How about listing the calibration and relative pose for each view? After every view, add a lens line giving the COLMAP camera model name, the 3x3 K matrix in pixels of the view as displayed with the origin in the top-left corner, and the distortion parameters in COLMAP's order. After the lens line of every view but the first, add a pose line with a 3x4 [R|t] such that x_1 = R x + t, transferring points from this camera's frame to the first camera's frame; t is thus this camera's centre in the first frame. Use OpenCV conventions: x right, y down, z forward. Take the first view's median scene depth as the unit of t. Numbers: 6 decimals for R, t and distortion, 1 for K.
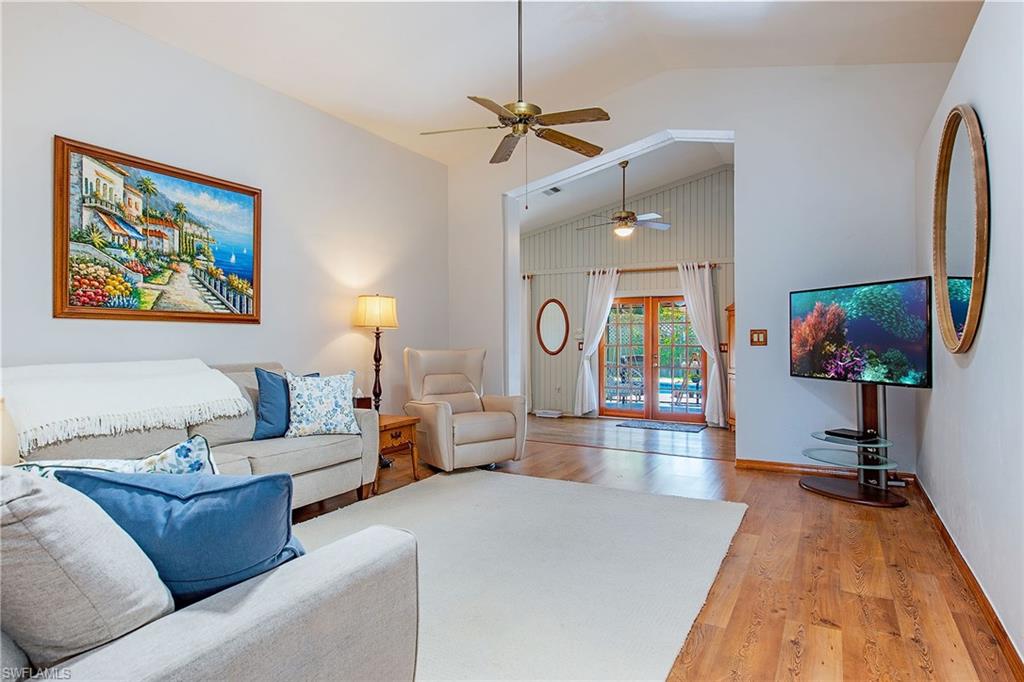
lens RADIAL K [[579.0, 0, 512.0], [0, 579.0, 341.0], [0, 0, 1]] dist [0.000080, -0.000006]
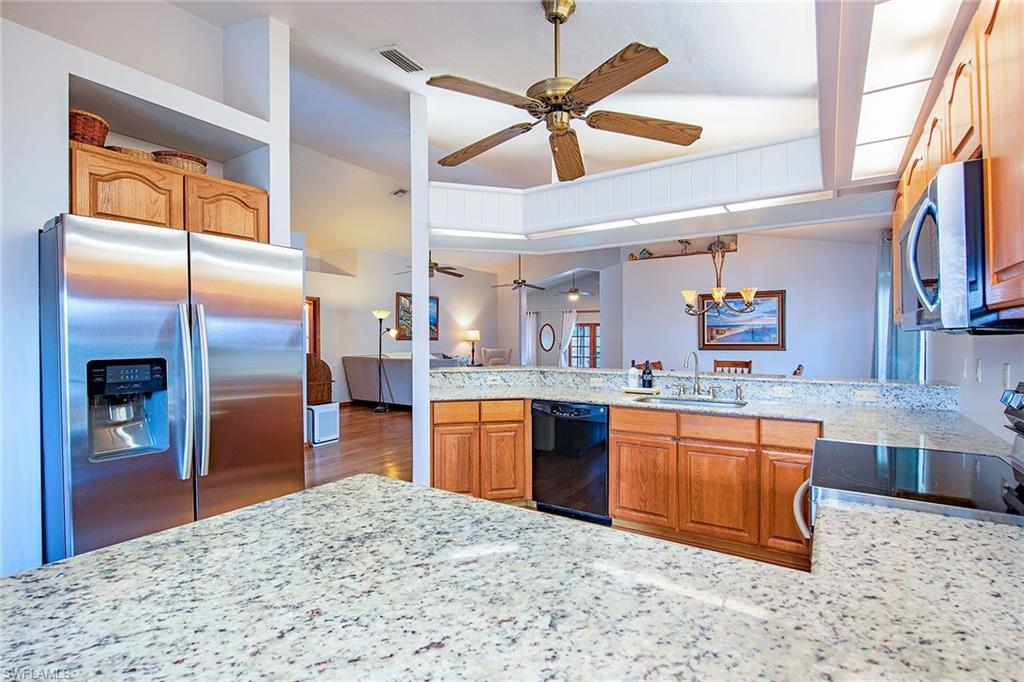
lens RADIAL K [[485.6, 0, 512.0], [0, 485.6, 341.0], [0, 0, 1]] dist [-0.000407, -0.000294]
pose [[0.997814, -0.001455, -0.066076, 0.111713], [0.001320, 0.999997, -0.002080, -0.016999], [0.066079, 0.001988, 0.997812, -1.336990]]
